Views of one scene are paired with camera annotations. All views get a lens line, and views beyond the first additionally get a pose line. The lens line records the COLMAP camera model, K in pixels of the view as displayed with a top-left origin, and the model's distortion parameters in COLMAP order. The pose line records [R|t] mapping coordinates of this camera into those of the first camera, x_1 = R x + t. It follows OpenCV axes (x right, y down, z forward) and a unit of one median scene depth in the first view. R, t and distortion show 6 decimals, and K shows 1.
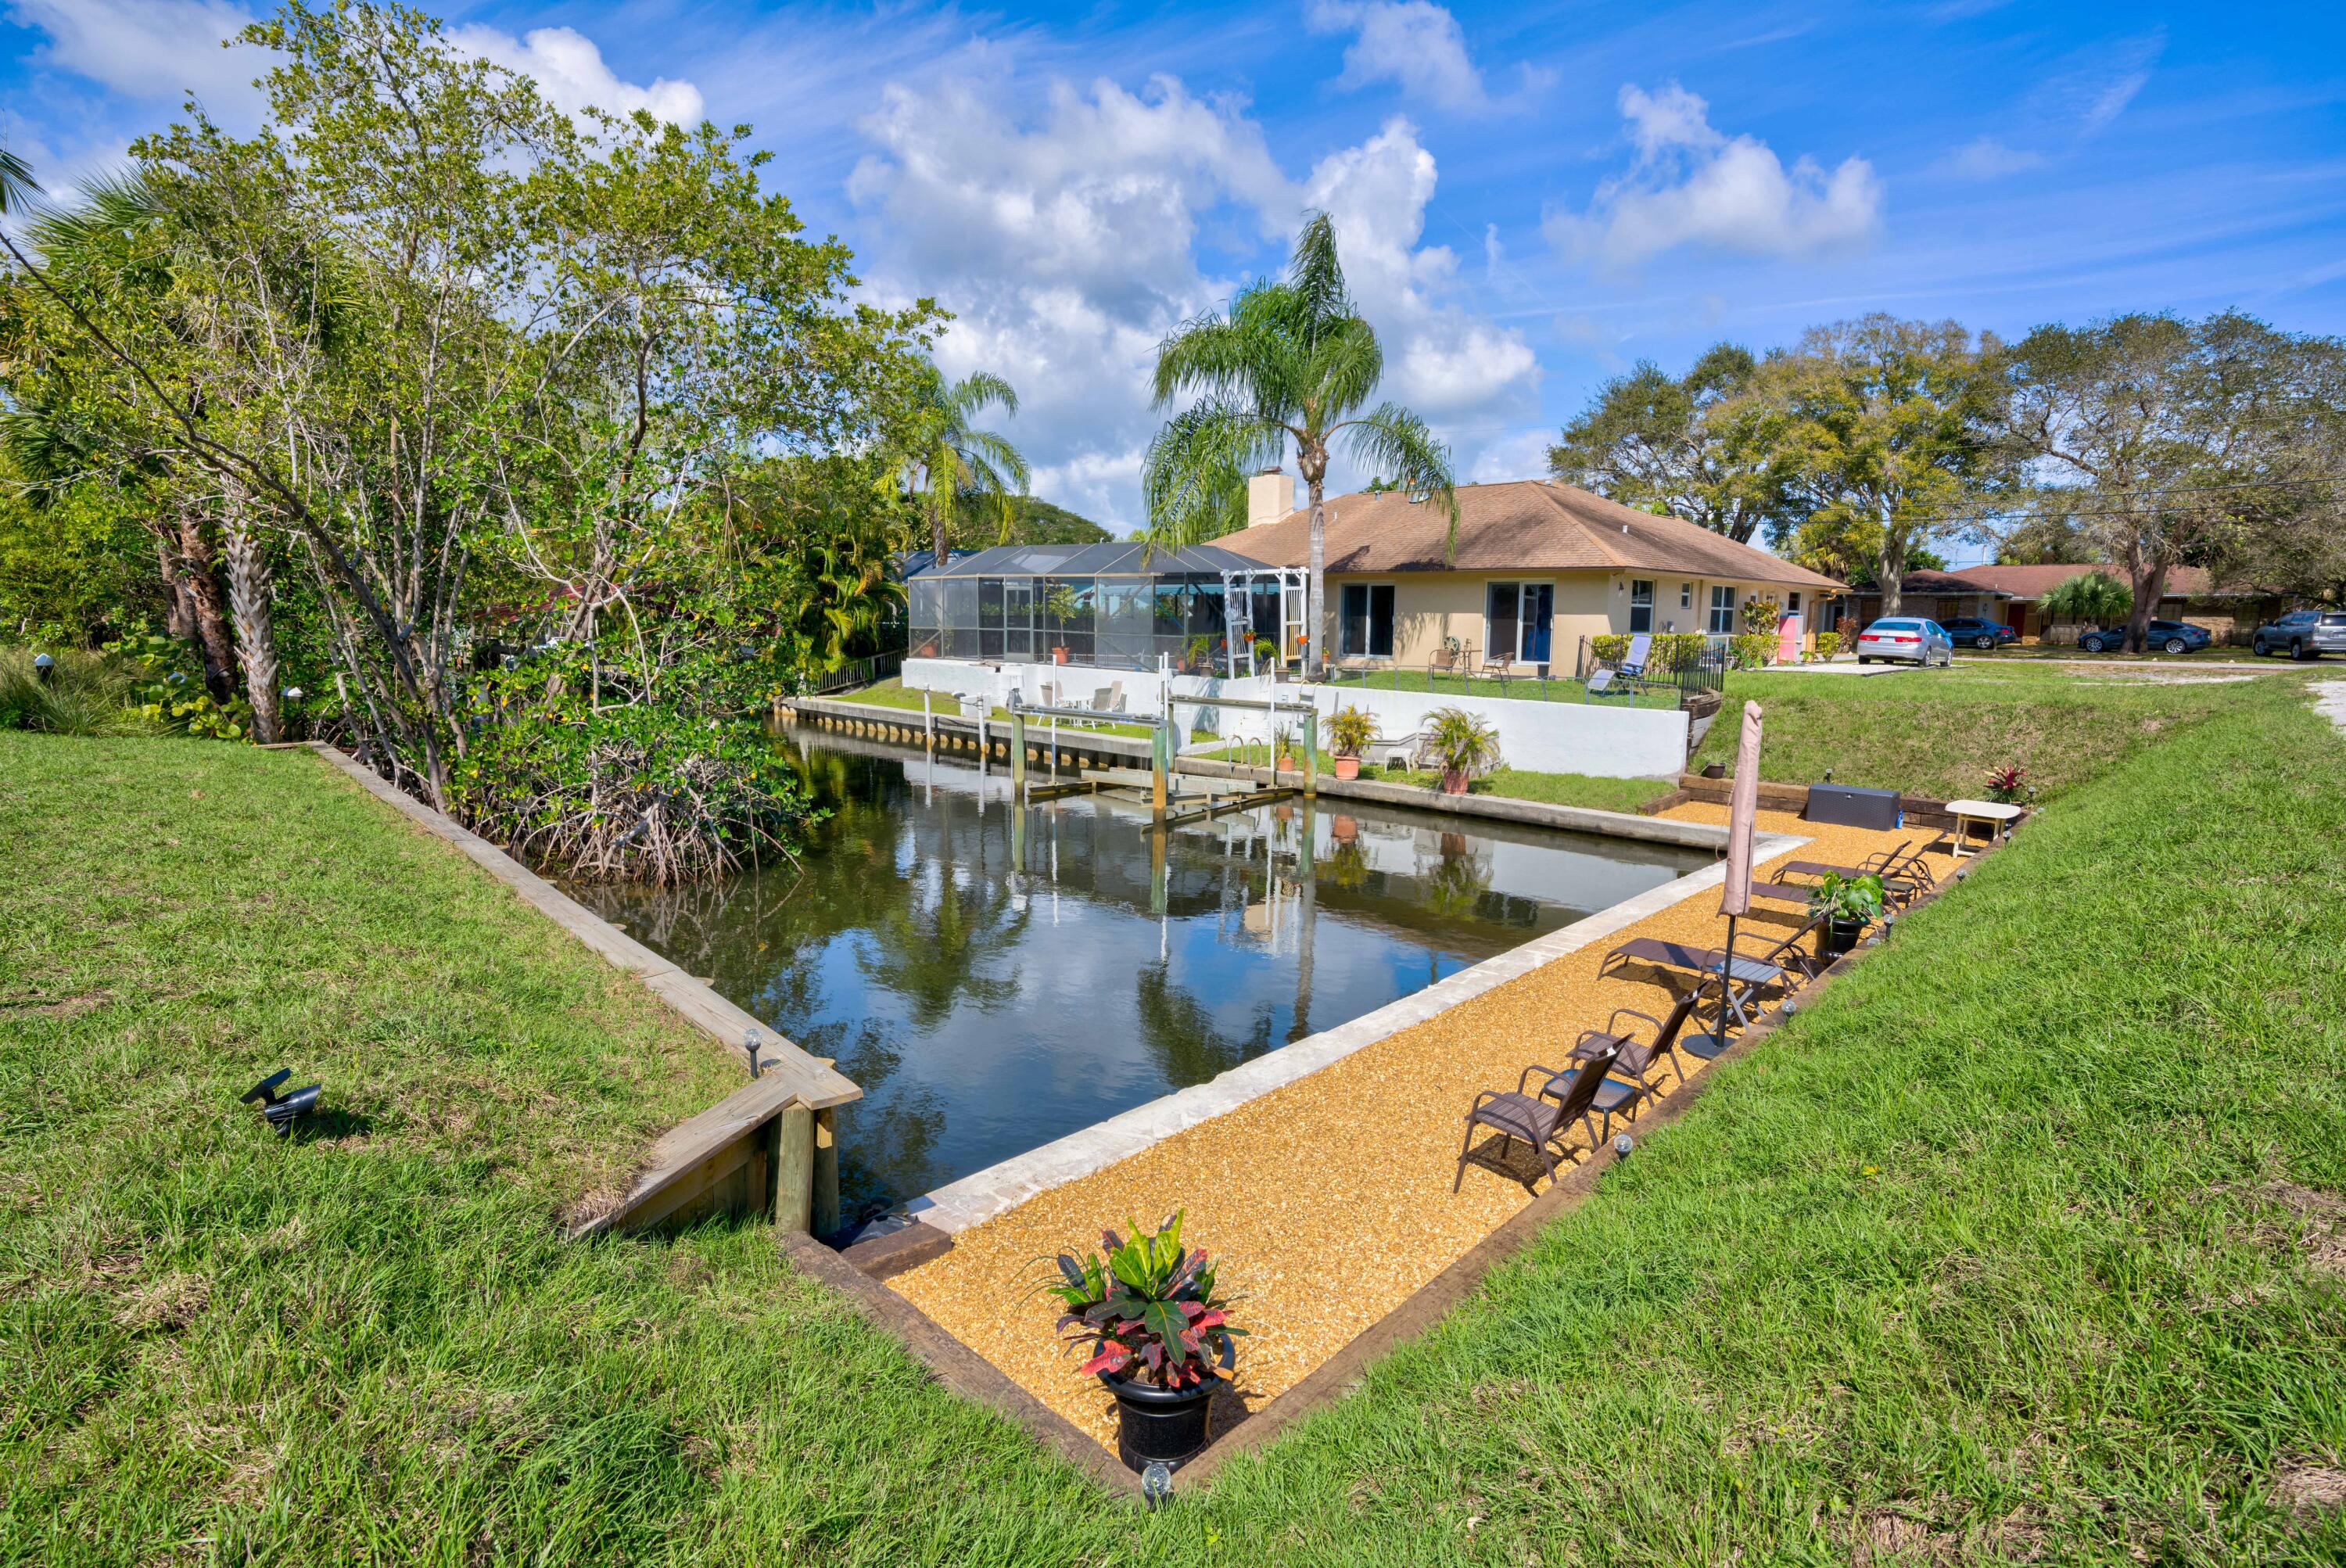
lens RADIAL K [[1147.2, 0, 1173.0], [0, 1147.2, 784.0], [0, 0, 1]] dist [-0.048308, 0.024670]
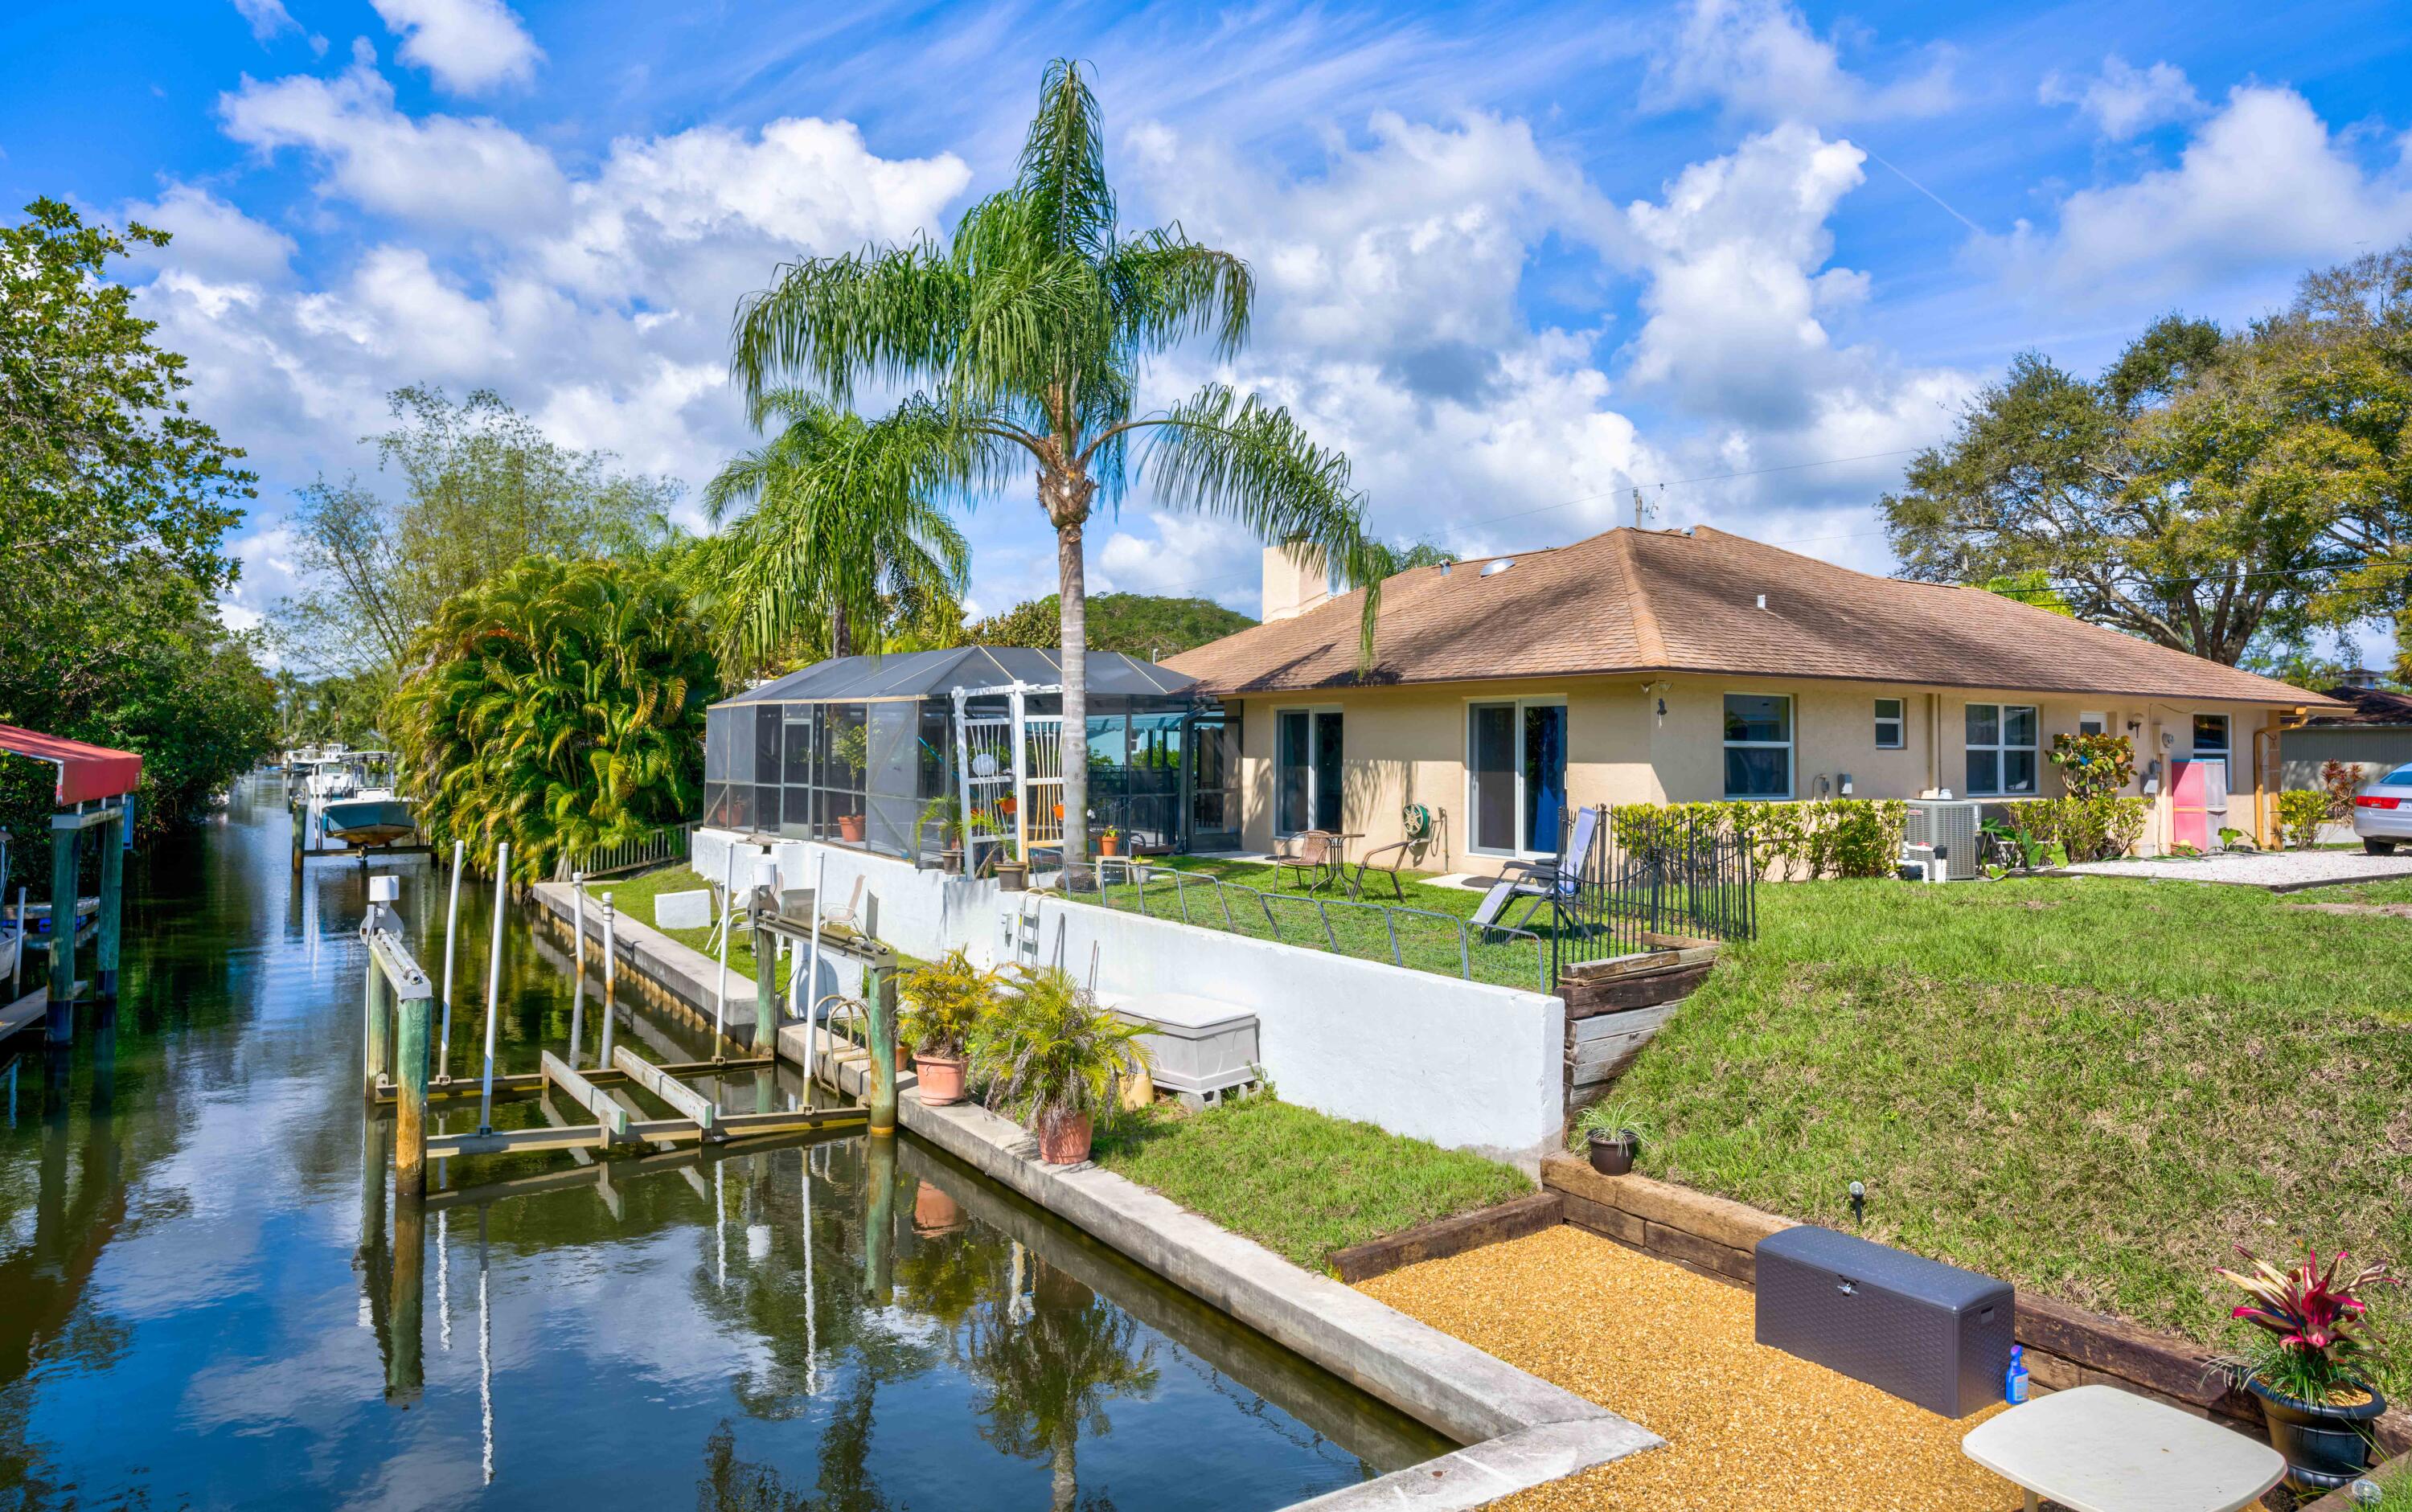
lens RADIAL K [[1491.7, 0, 1191.6], [0, 1491.7, 709.4], [0, 0, 1]] dist [-0.019538, 0.002358]
pose [[0.972932, -0.008963, -0.230918, 0.298490], [-0.032404, 0.984084, -0.174726, -0.045266], [0.228808, 0.177480, 0.957156, 0.287401]]
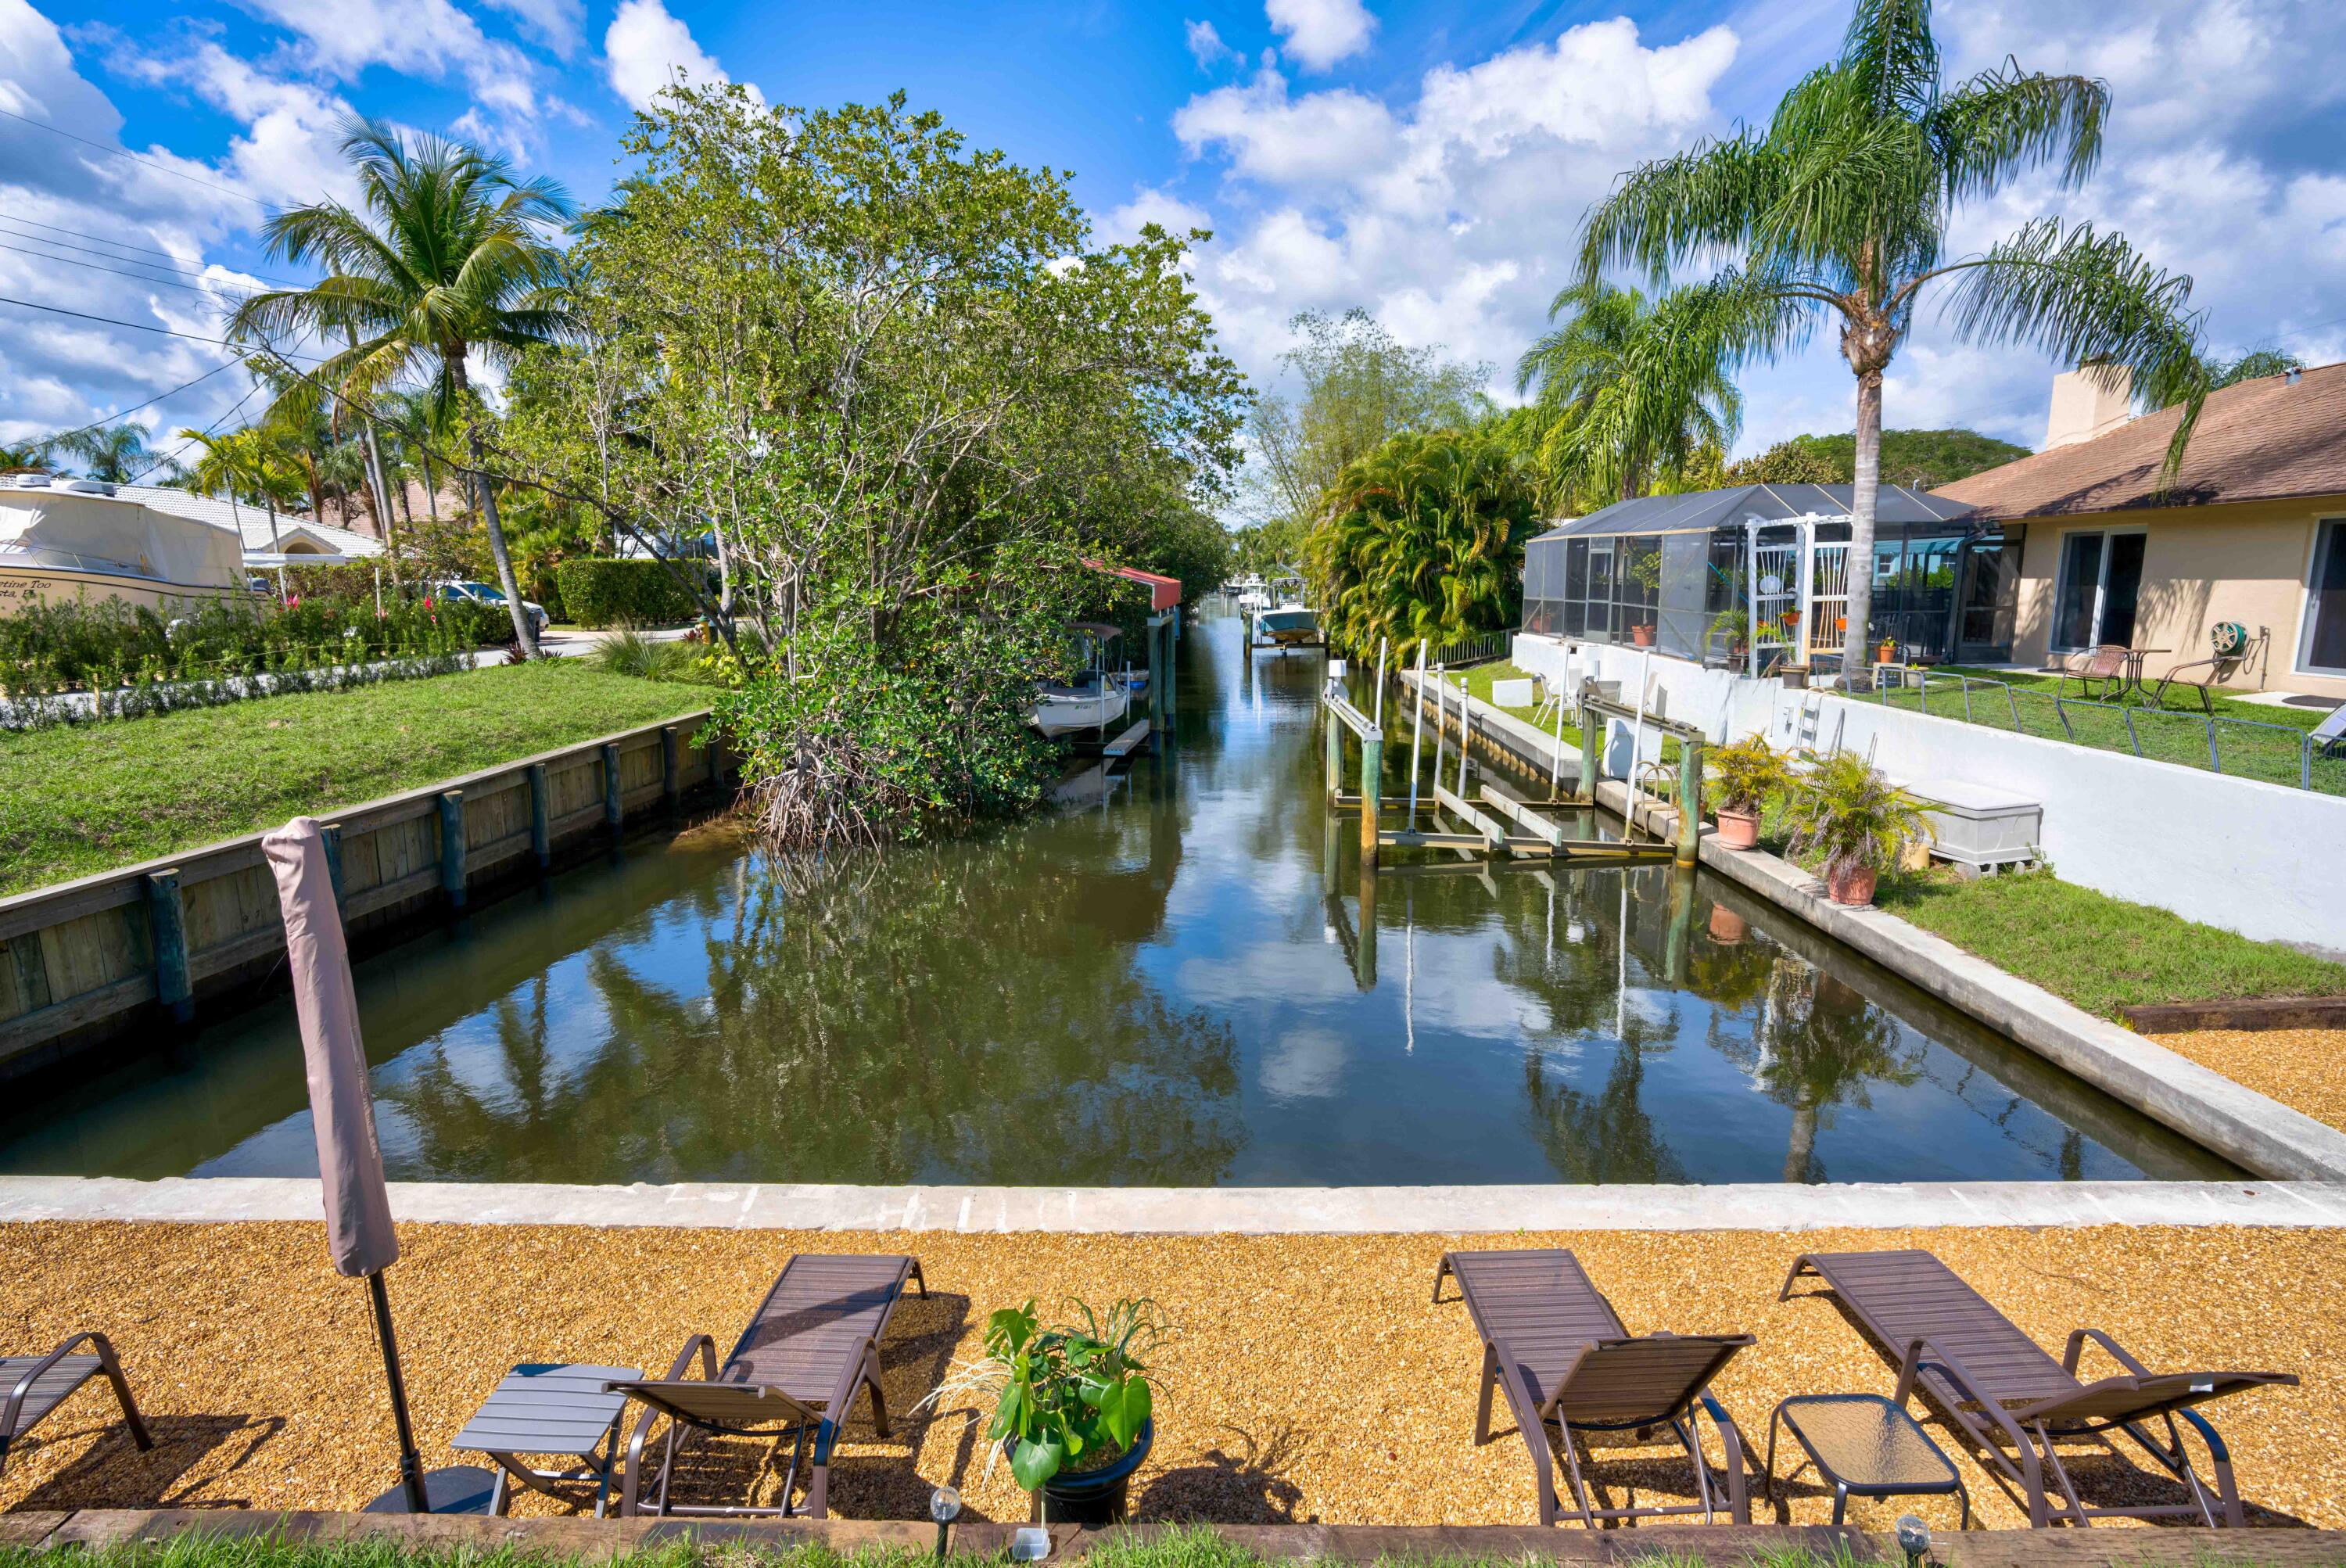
lens RADIAL K [[1147.2, 0, 1173.0], [0, 1147.2, 784.0], [0, 0, 1]] dist [-0.048308, 0.024670]
pose [[0.689238, 0.117119, -0.715007, 0.282960], [-0.095873, 0.992913, 0.070223, -0.039316], [0.718164, 0.020149, 0.695582, 0.252446]]
